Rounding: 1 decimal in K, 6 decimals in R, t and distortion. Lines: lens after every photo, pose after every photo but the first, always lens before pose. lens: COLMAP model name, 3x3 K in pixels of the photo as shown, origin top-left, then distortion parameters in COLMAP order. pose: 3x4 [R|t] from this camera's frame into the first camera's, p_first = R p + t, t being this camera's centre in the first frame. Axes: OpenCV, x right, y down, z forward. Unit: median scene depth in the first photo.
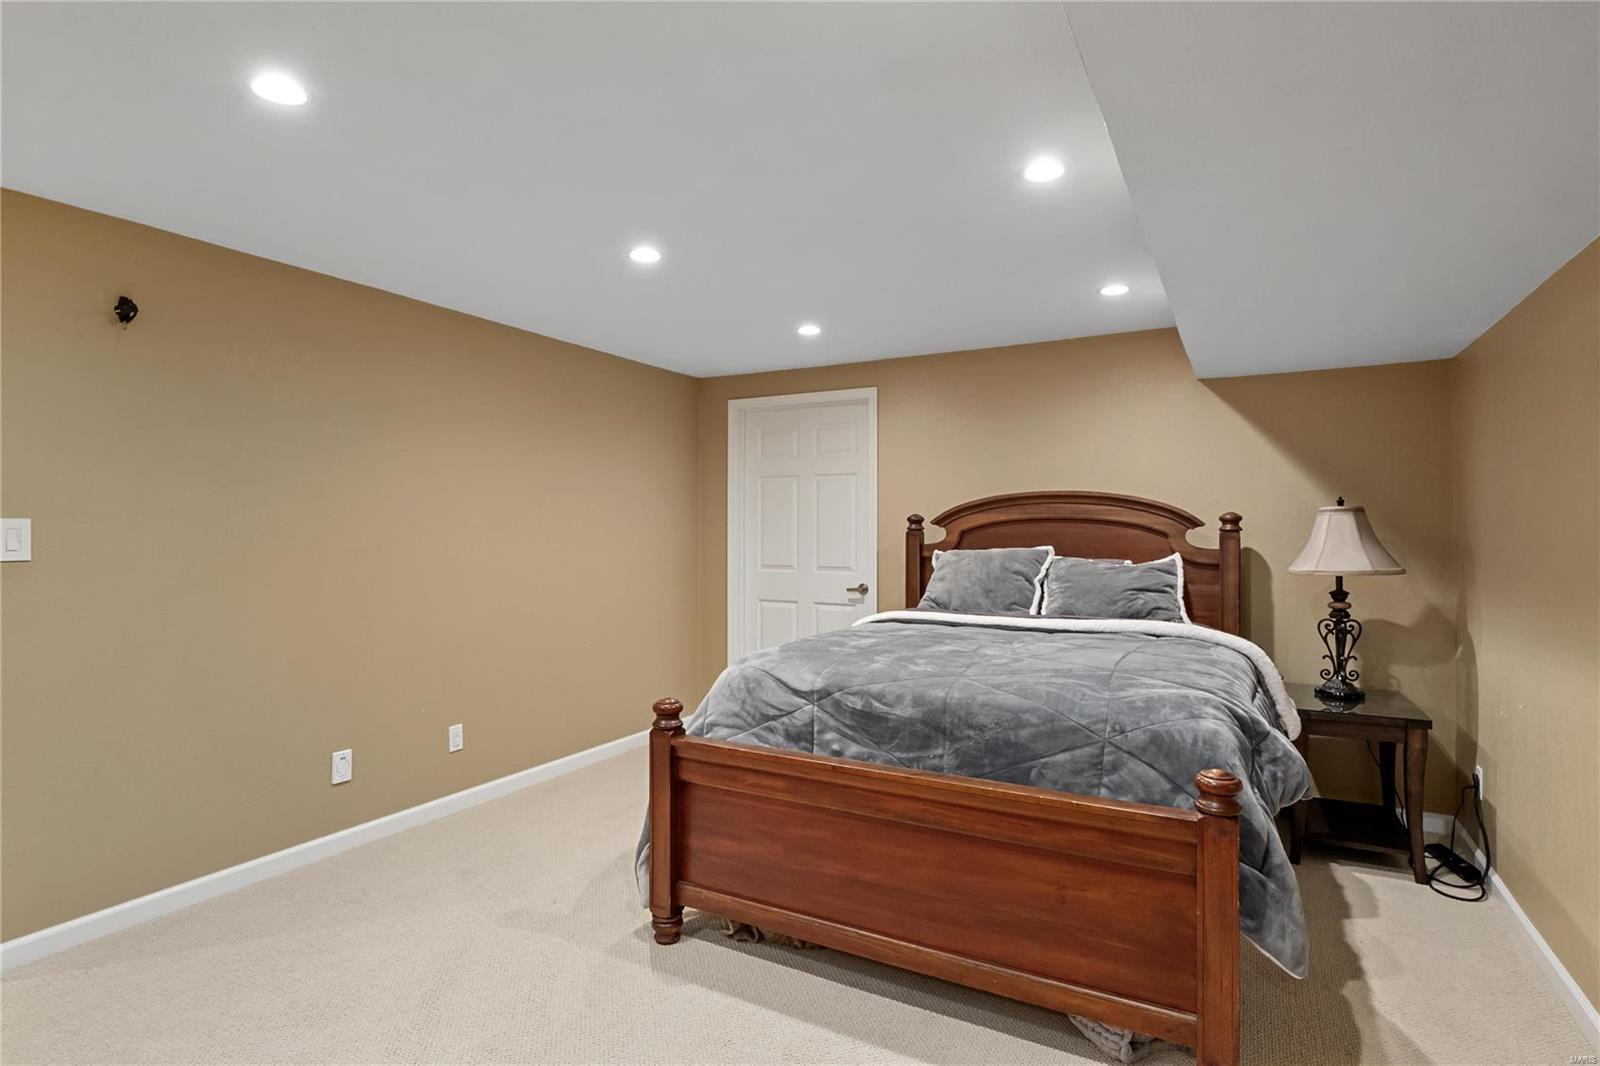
lens RADIAL K [[821.0, 0, 794.5], [0, 821.0, 519.2], [0, 0, 1]] dist [-0.001509, -0.002996]
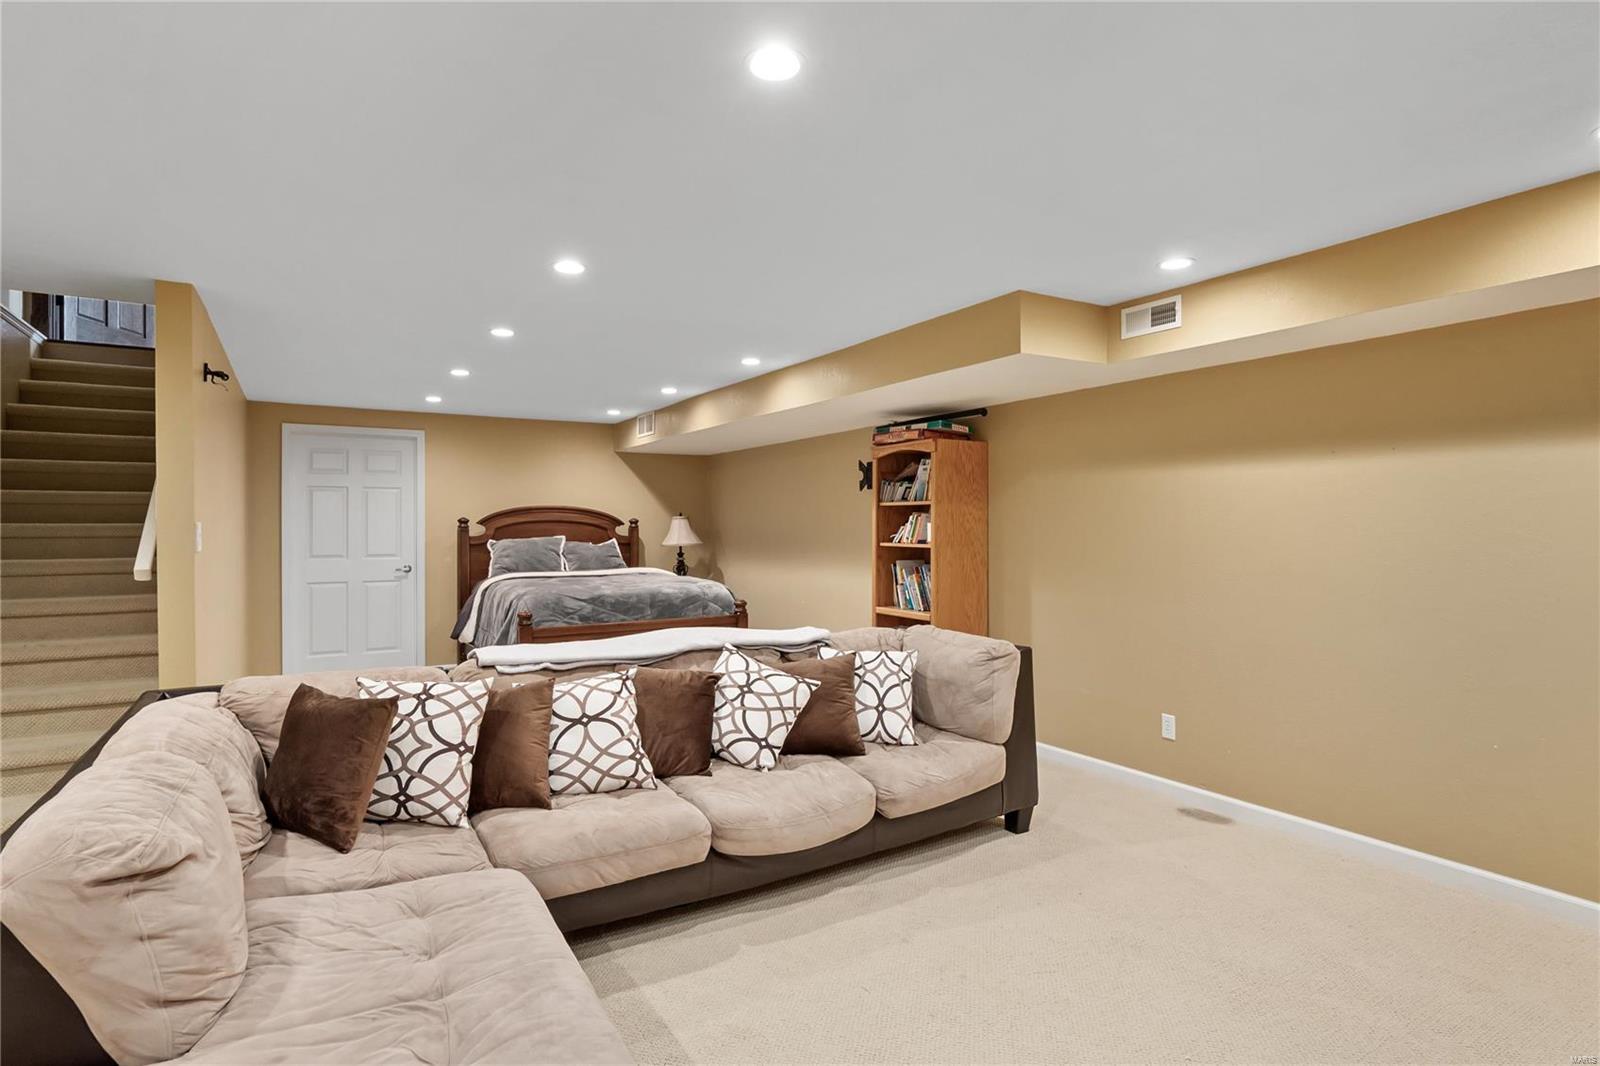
lens RADIAL K [[821.0, 0, 802.5], [0, 821.0, 531.7], [0, 0, 1]] dist [-0.001509, -0.002996]
pose [[0.508001, -0.009777, 0.861301, -1.024008], [-0.007042, 0.999855, 0.015503, -0.009275], [-0.861328, -0.013941, 0.507859, -0.415022]]
